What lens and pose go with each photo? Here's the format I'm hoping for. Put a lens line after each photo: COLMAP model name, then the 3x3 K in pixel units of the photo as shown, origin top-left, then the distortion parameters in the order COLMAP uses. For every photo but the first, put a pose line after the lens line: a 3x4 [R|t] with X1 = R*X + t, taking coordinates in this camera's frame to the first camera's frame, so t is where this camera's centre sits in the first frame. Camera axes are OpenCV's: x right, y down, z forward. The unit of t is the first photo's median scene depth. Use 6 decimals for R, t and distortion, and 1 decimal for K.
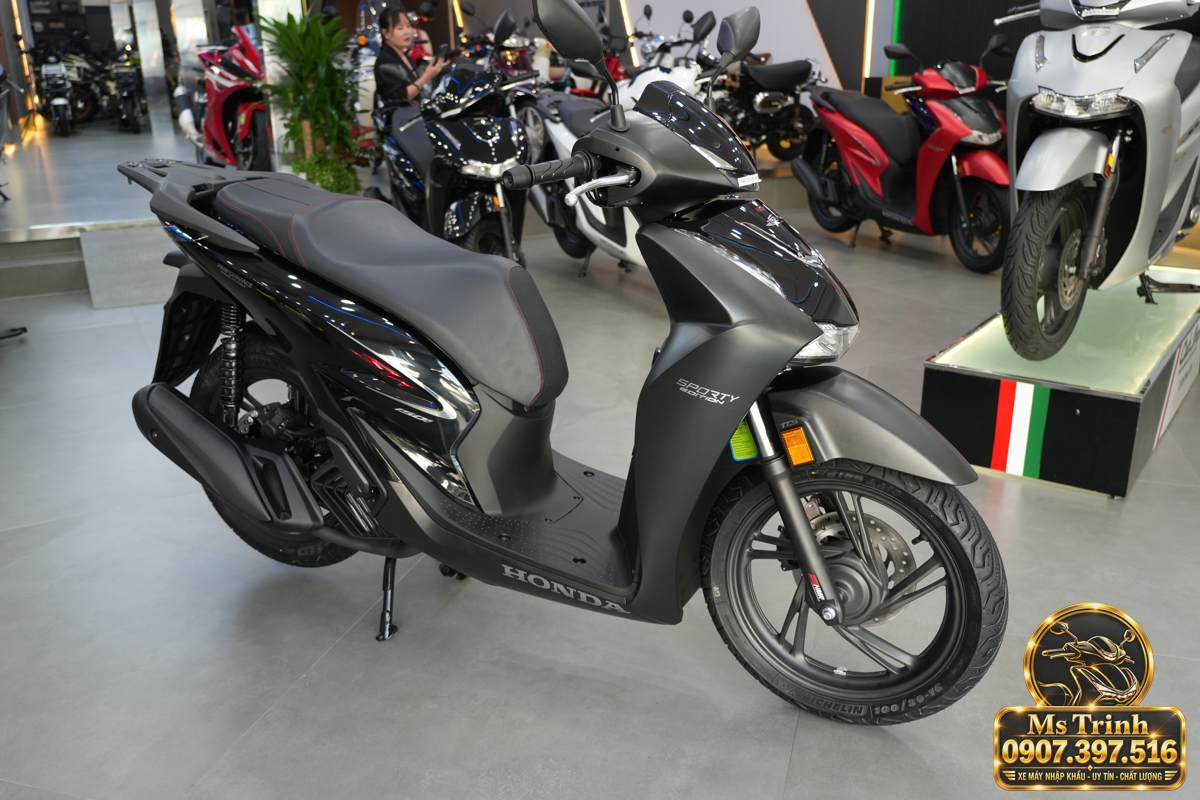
lens RADIAL K [[1023.5, 0, 617.7], [0, 1023.5, 376.7], [0, 0, 1]] dist [0.031662, -0.050309]
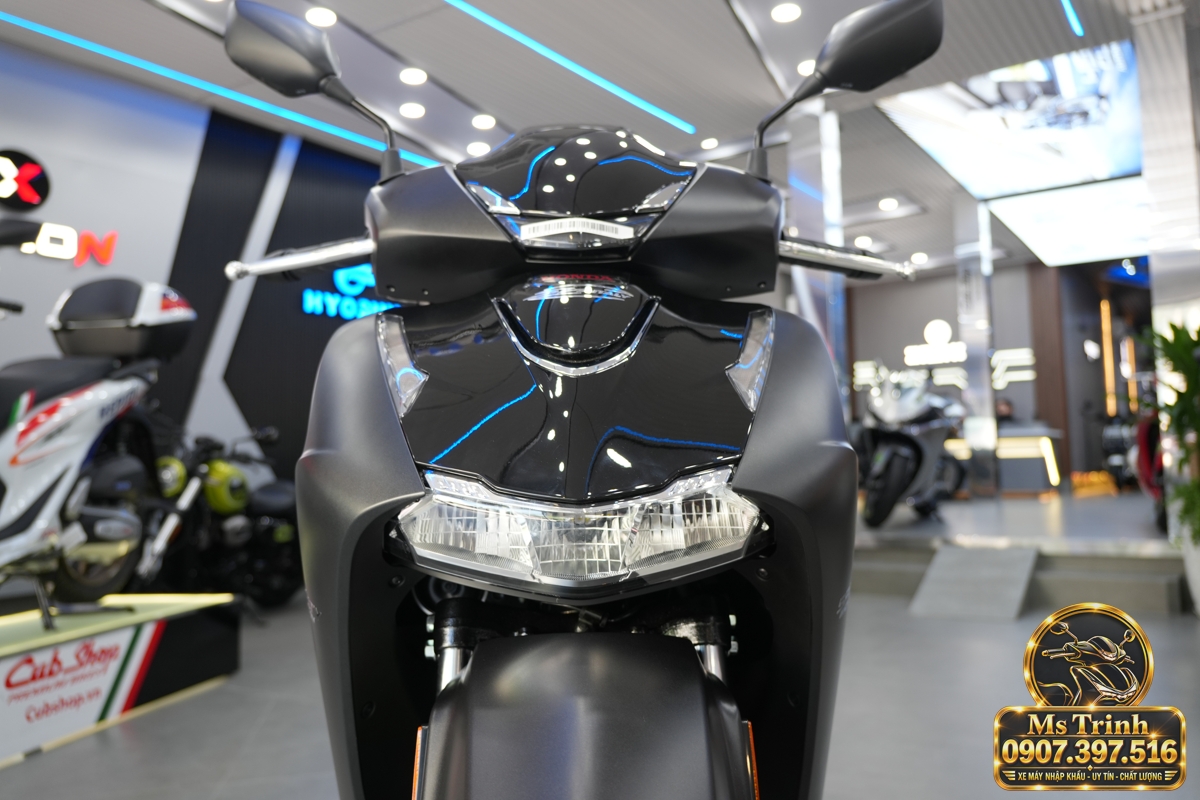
lens RADIAL K [[944.3, 0, 603.7], [0, 944.3, 385.8], [0, 0, 1]] dist [0.014301, 0.002286]
pose [[0.468284, -0.076428, -0.880266, 0.320401], [-0.246028, 0.945574, -0.212980, -0.011743], [0.848634, 0.316305, 0.423993, 0.484697]]
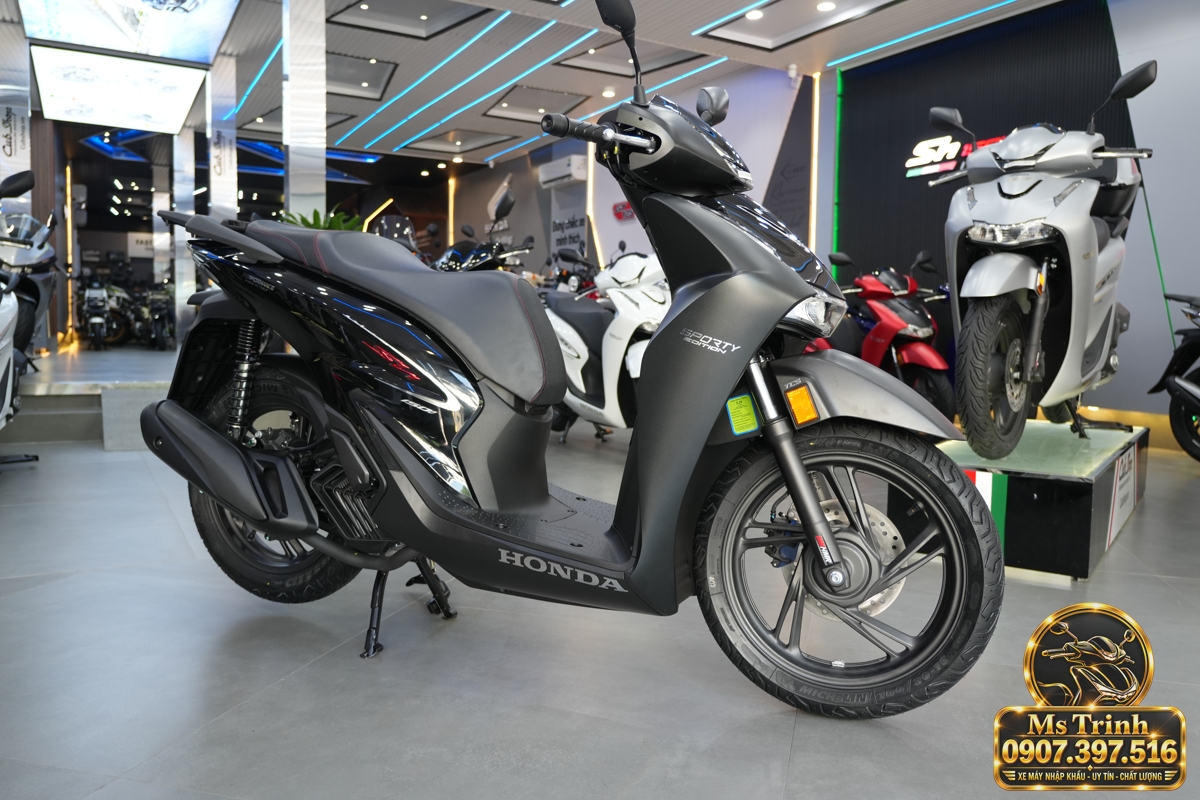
lens RADIAL K [[928.1, 0, 615.7], [0, 928.1, 374.7], [0, 0, 1]] dist [0.001814, 0.001222]
pose [[0.999225, 0.025688, 0.029835, -0.018274], [-0.017311, 0.967294, -0.253066, 0.157891], [-0.035360, 0.252353, 0.966989, 0.051240]]
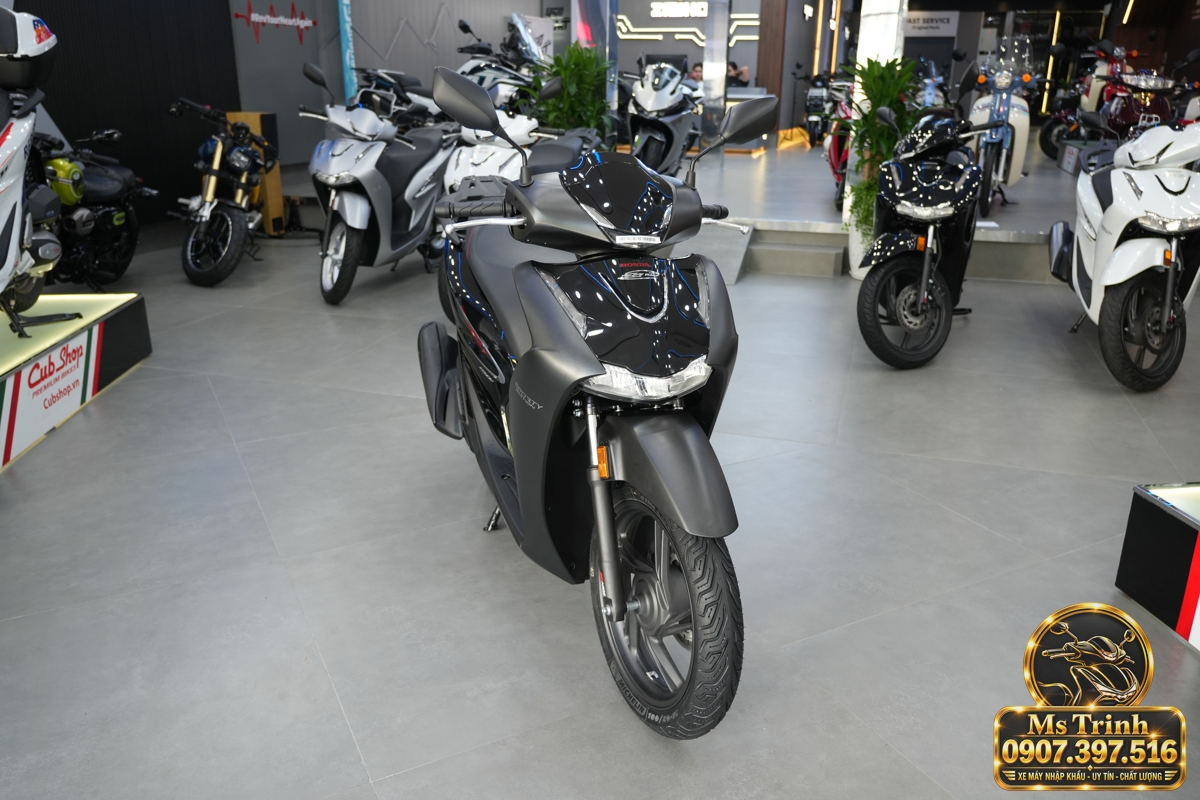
lens RADIAL K [[944.4, 0, 613.3], [0, 944.4, 384.7], [0, 0, 1]] dist [-0.000240, 0.010059]
pose [[0.705245, 0.239077, -0.667436, 0.518611], [-0.230357, 0.967619, 0.103196, -0.081030], [0.670496, 0.080970, 0.737482, 0.108904]]
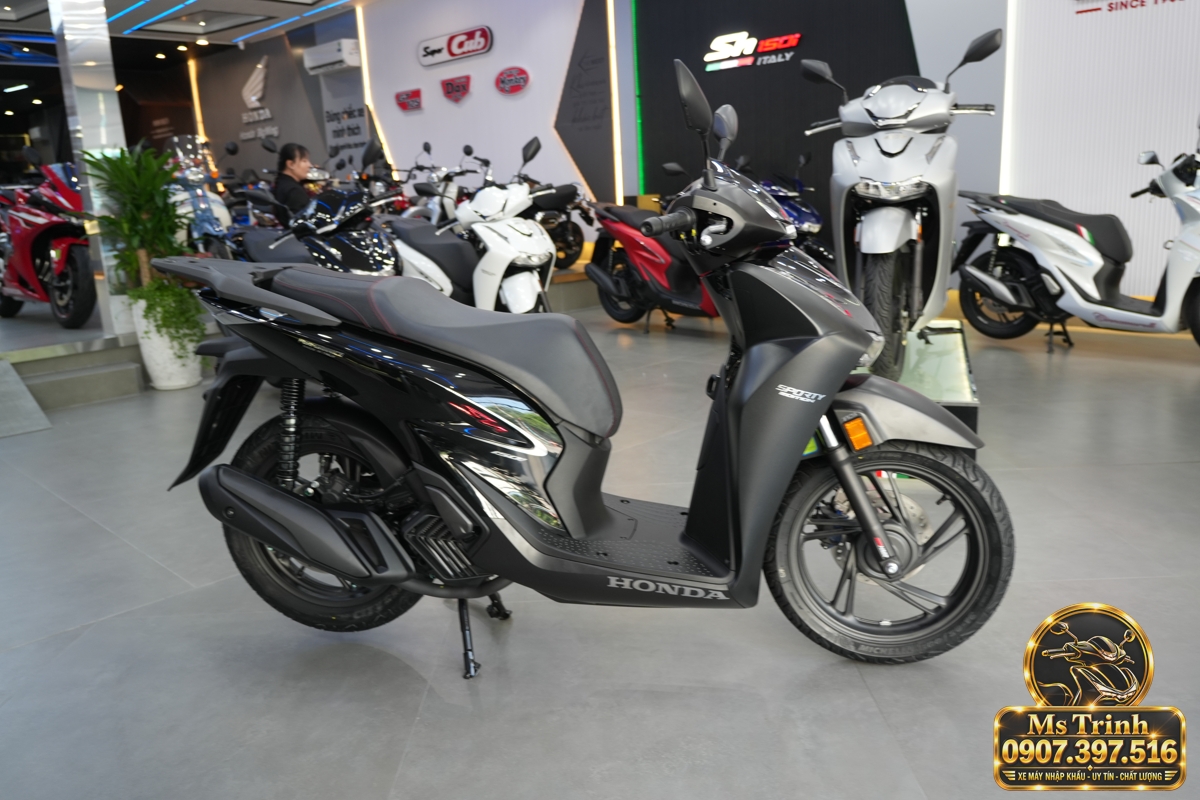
lens RADIAL K [[928.1, 0, 615.7], [0, 928.1, 374.7], [0, 0, 1]] dist [0.001814, 0.001222]
pose [[0.956109, -0.088185, 0.279425, -0.238722], [0.118767, 0.988420, -0.094447, 0.038754], [-0.267861, 0.123489, 0.955511, -0.006853]]
